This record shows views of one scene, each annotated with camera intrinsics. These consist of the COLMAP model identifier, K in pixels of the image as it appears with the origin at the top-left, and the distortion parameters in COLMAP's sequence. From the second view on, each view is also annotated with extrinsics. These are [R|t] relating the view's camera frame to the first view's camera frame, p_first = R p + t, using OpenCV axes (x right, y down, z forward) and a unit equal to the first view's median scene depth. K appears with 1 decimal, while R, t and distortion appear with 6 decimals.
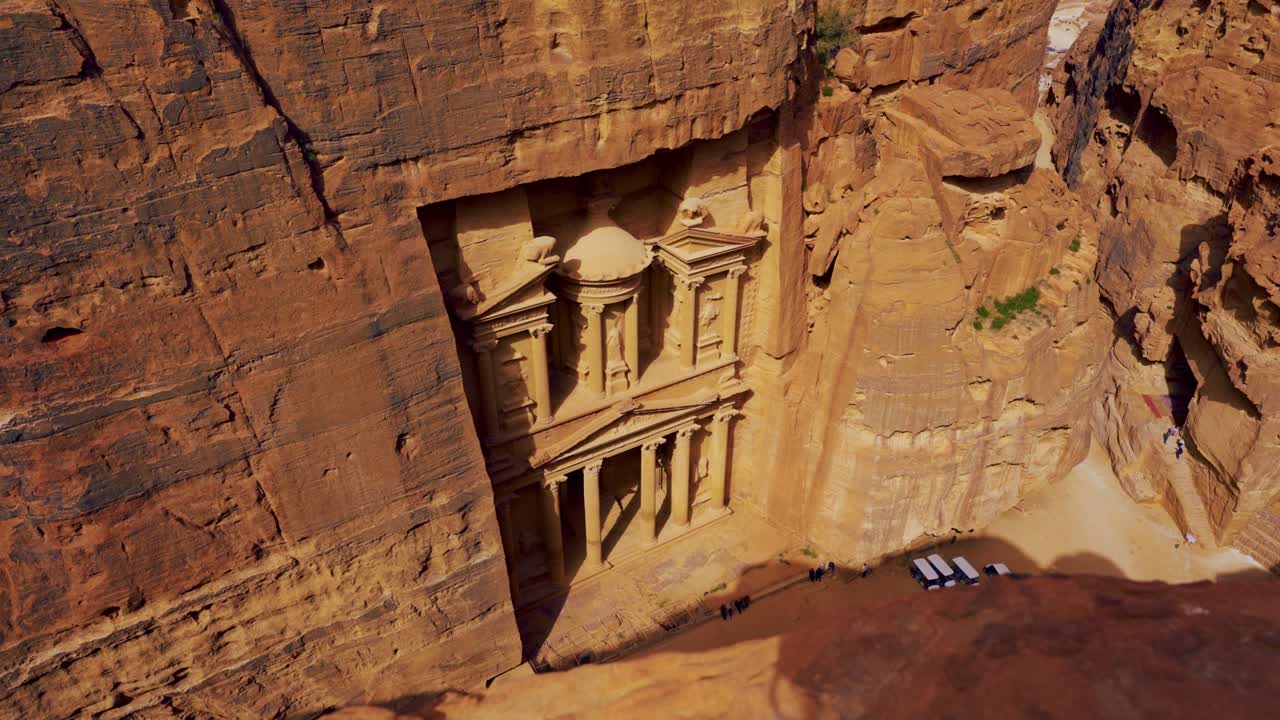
lens RADIAL K [[850.9, 0, 636.0], [0, 850.9, 368.0], [0, 0, 1]] dist [0.001684, 0.001480]
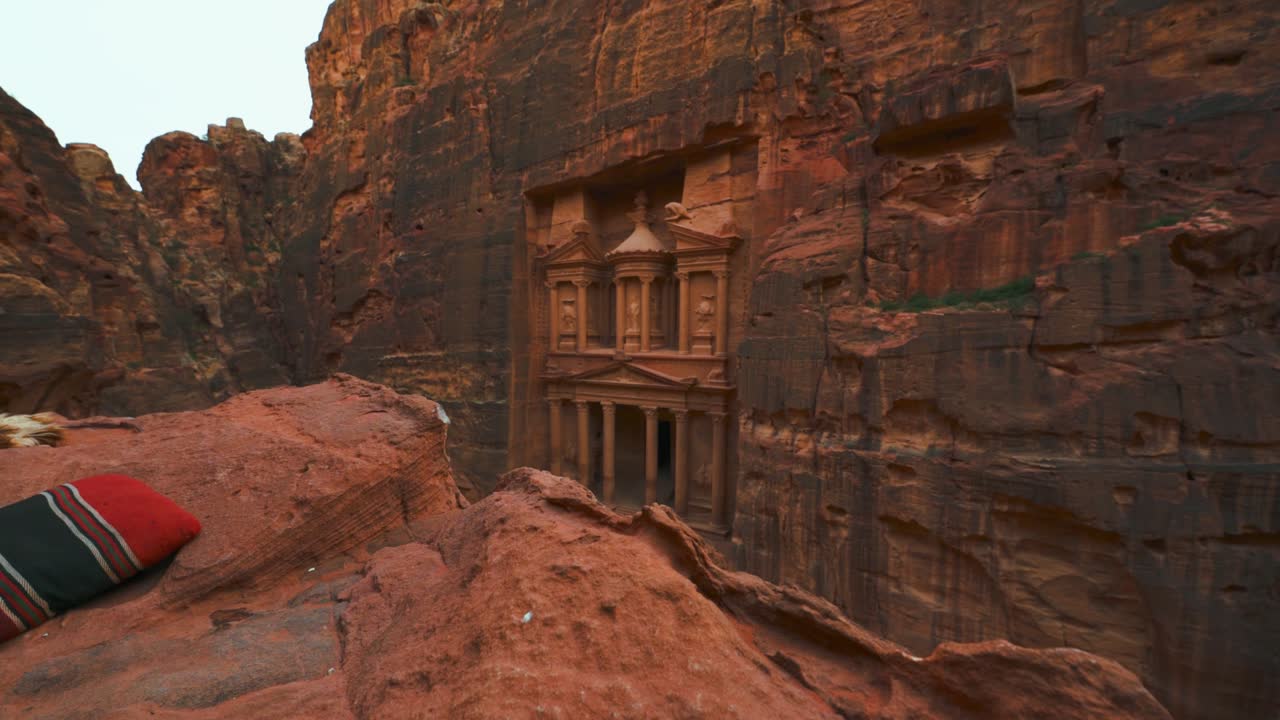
lens RADIAL K [[508.0, 0, 640.0], [0, 508.0, 360.0], [0, 0, 1]] dist [-0.000274, 0.000094]
pose [[0.434440, 0.060925, -0.898638, 5.109904], [-0.470207, 0.866305, -0.168585, 1.220912], [0.768223, 0.495786, 0.405005, 4.733415]]
